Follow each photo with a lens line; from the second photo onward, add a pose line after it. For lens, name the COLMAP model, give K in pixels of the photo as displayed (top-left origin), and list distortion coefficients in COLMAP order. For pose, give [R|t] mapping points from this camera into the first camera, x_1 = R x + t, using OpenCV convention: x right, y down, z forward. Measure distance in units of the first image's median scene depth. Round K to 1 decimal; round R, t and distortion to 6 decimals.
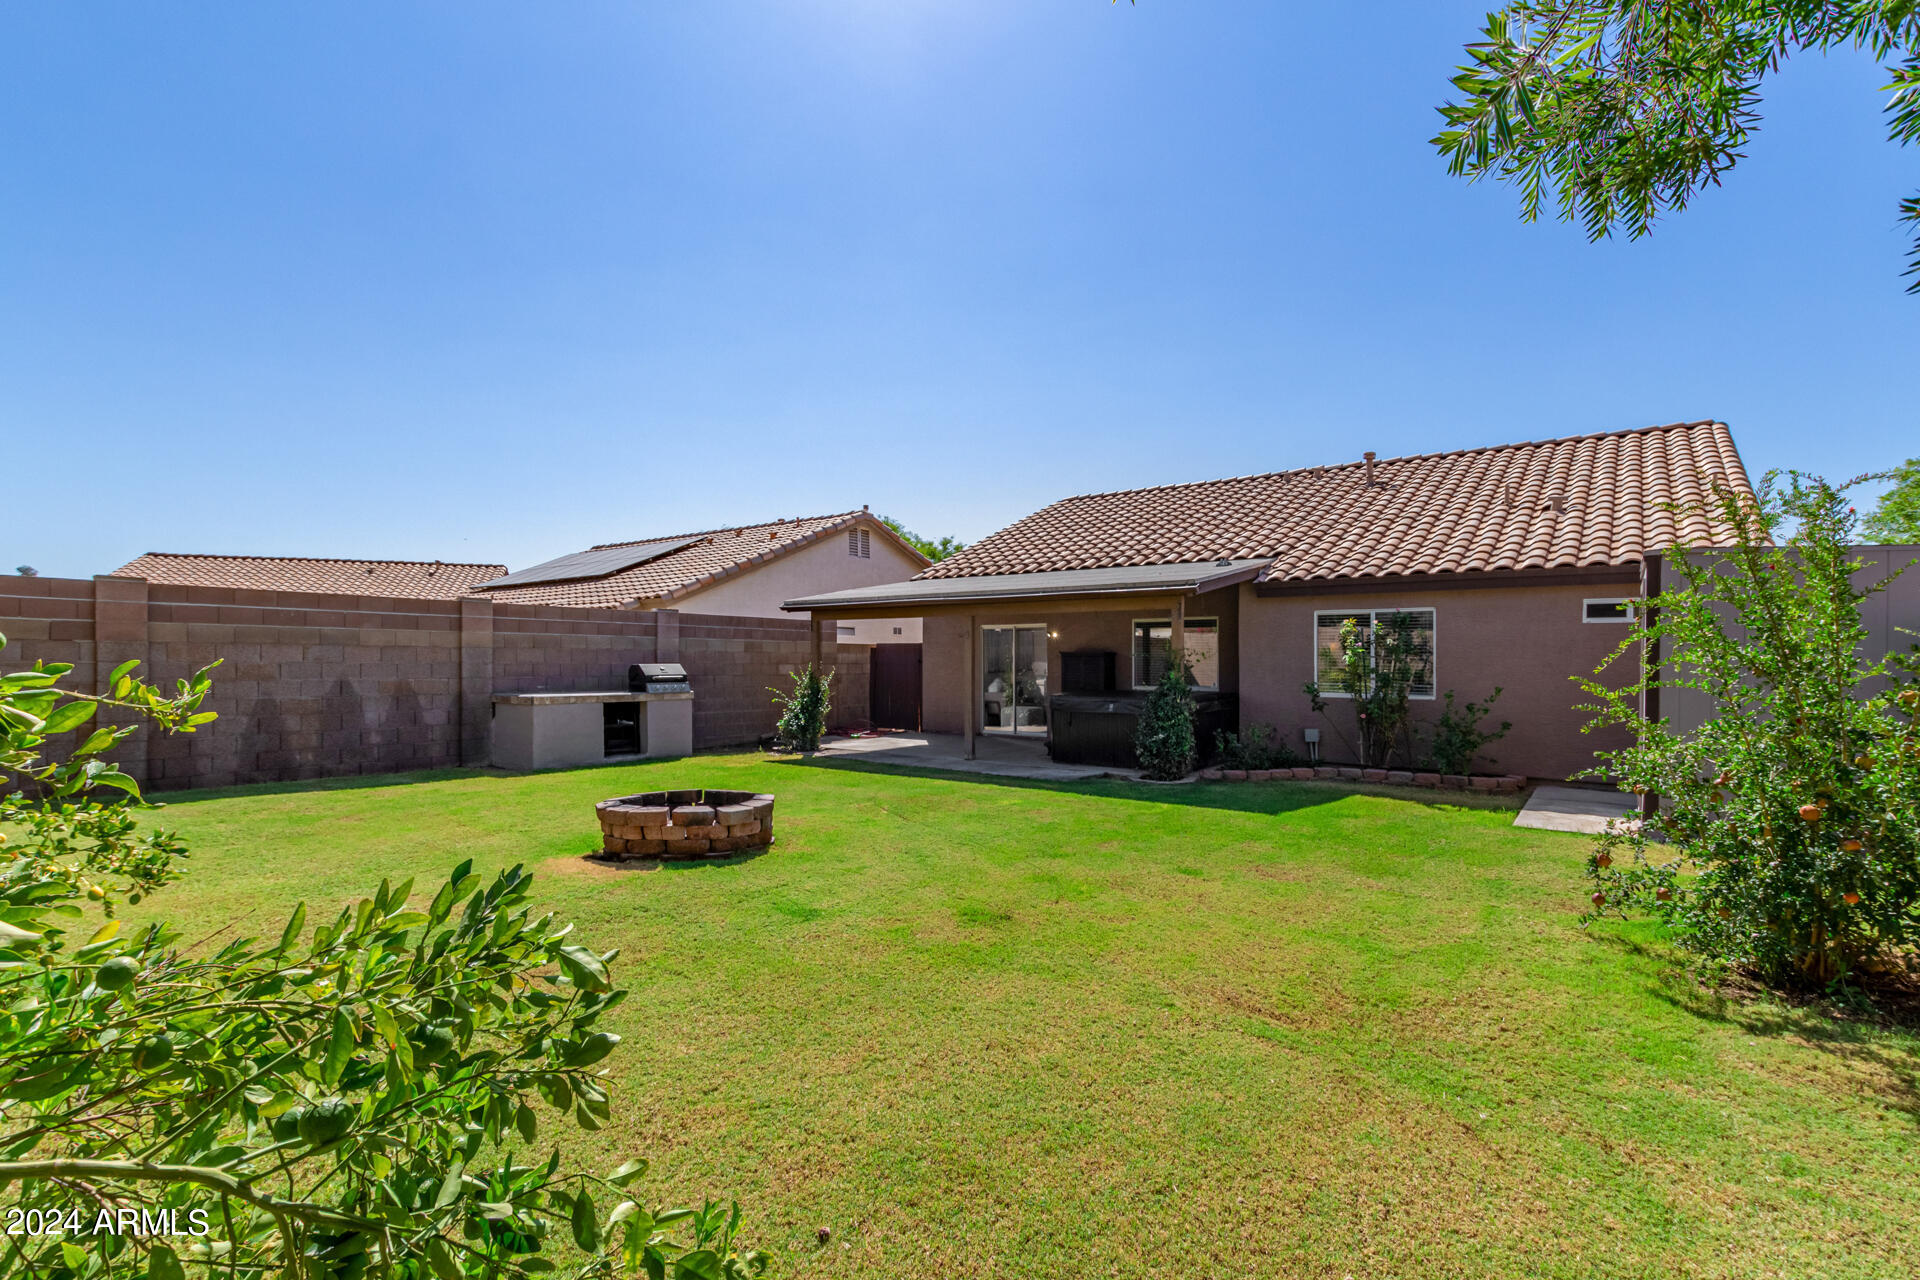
lens RADIAL K [[886.4, 0, 976.3], [0, 886.4, 645.9], [0, 0, 1]] dist [0.009378, -0.001112]
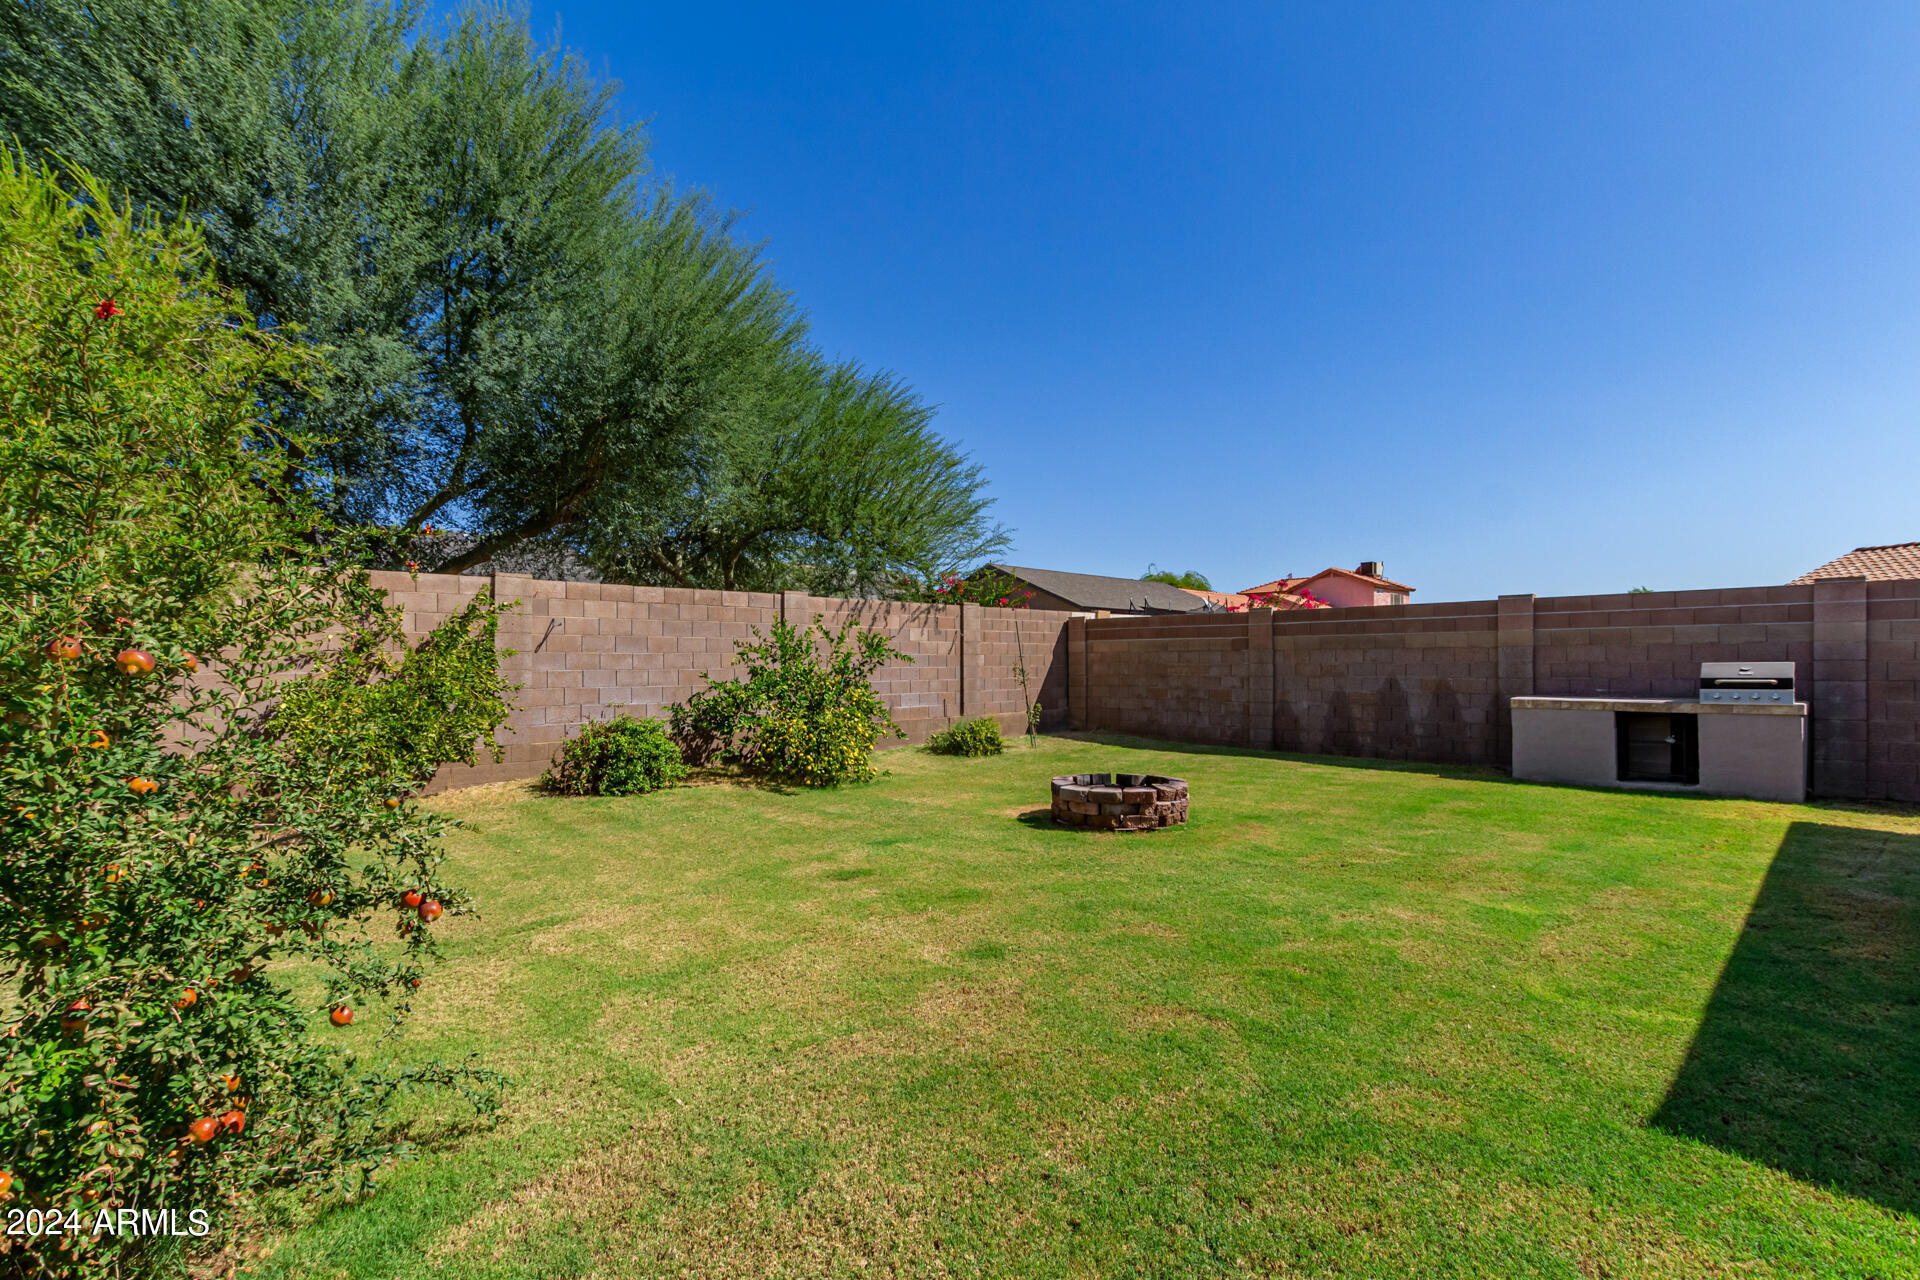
lens RADIAL K [[886.4, 0, 959.8], [0, 886.4, 654.8], [0, 0, 1]] dist [0.009378, -0.001112]
pose [[-0.146114, -0.016048, -0.989138, 0.434333], [0.022256, 0.999562, -0.019505, 0.014835], [0.989017, -0.024865, -0.145692, 0.497003]]
